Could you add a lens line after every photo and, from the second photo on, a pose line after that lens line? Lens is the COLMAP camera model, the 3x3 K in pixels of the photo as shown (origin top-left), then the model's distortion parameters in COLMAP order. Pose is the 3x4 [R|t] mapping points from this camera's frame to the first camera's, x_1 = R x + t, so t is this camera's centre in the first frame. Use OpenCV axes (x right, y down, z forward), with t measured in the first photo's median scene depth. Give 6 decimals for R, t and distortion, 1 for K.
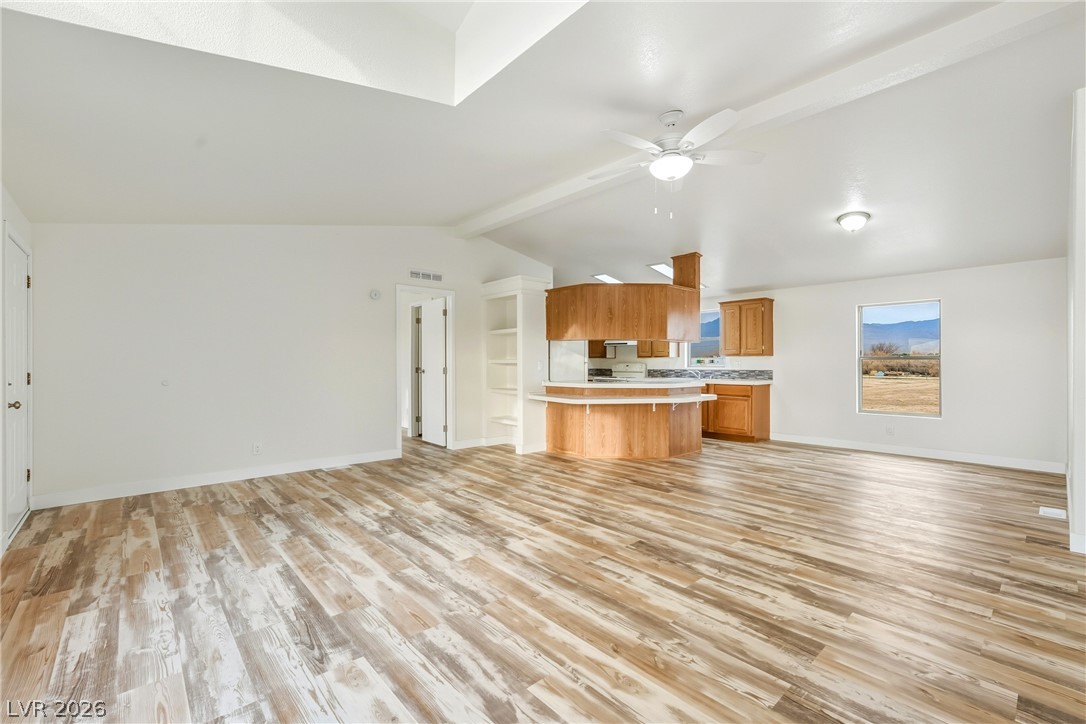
lens RADIAL K [[466.5, 0, 548.1], [0, 466.5, 362.3], [0, 0, 1]] dist [-0.011503, 0.007240]
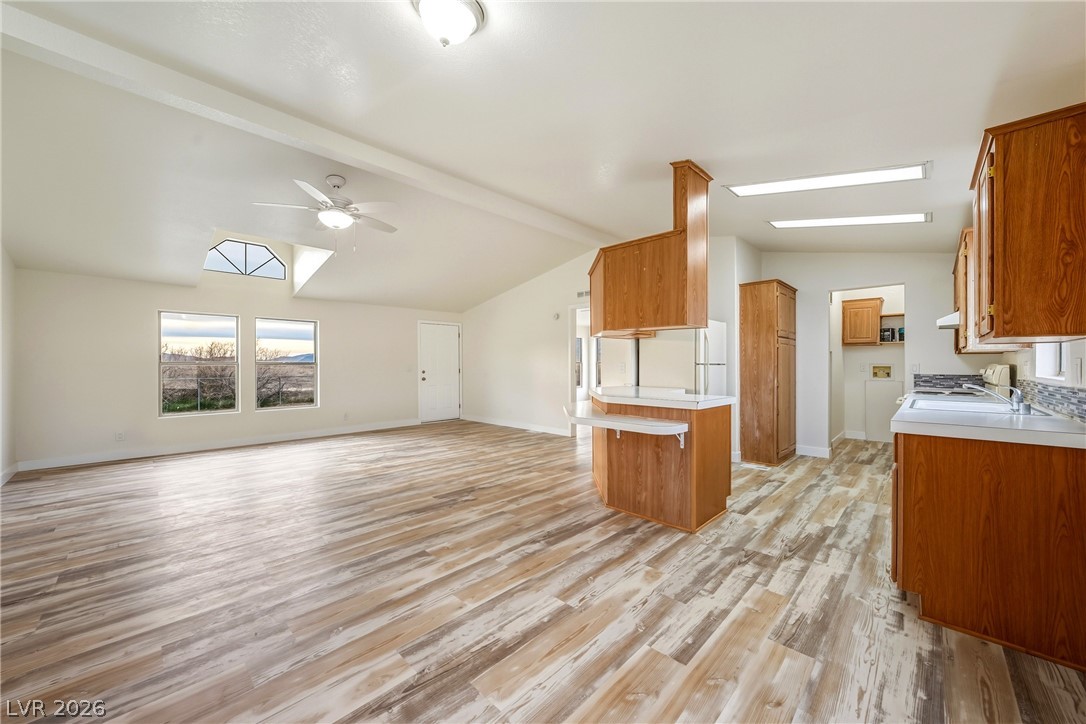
lens RADIAL K [[405.6, 0, 549.2], [0, 405.6, 361.1], [0, 0, 1]] dist [-0.024548, 0.007127]
pose [[0.070865, -0.008183, -0.997452, 1.415632], [0.004787, 0.999958, -0.007863, 0.000026], [0.997474, -0.004218, 0.070901, 1.484903]]
